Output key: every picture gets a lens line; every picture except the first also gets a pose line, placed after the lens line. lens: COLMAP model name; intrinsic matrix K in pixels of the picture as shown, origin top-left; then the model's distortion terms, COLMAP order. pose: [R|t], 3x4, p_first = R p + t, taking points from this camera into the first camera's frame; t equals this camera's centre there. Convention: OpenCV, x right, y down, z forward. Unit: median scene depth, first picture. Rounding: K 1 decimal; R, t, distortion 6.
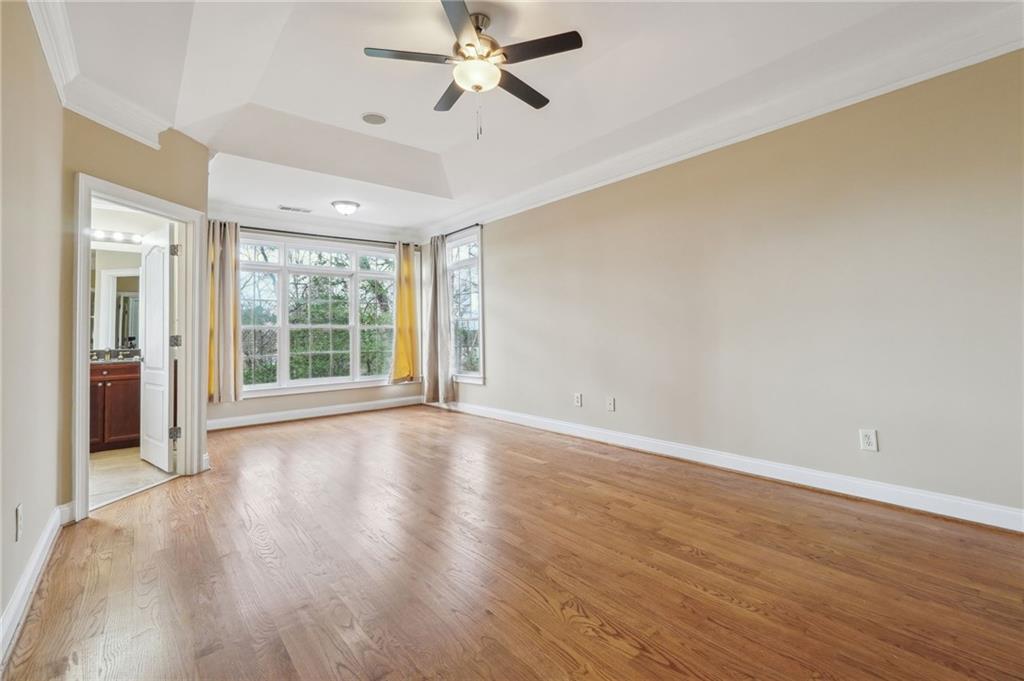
lens RADIAL K [[440.7, 0, 513.9], [0, 440.7, 328.3], [0, 0, 1]] dist [-0.005989, 0.000030]
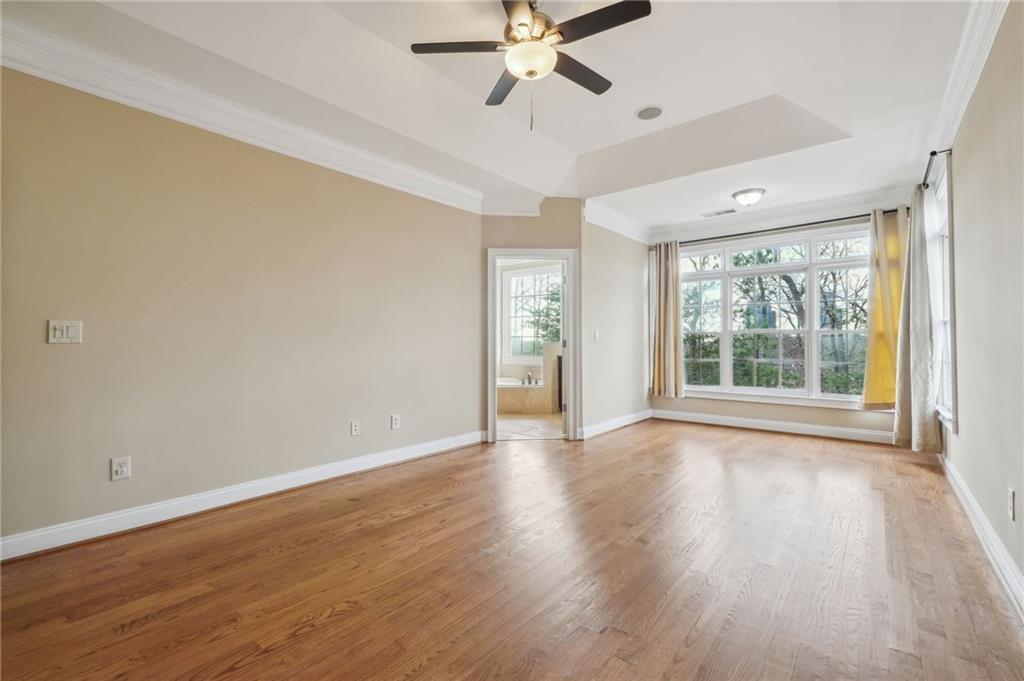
lens RADIAL K [[440.7, 0, 535.4], [0, 440.7, 338.9], [0, 0, 1]] dist [-0.008371, -0.000103]
pose [[0.204071, 0.010968, -0.978895, 0.409708], [0.005815, 0.999906, 0.012415, -0.002811], [0.978939, -0.008226, 0.203988, 0.409290]]
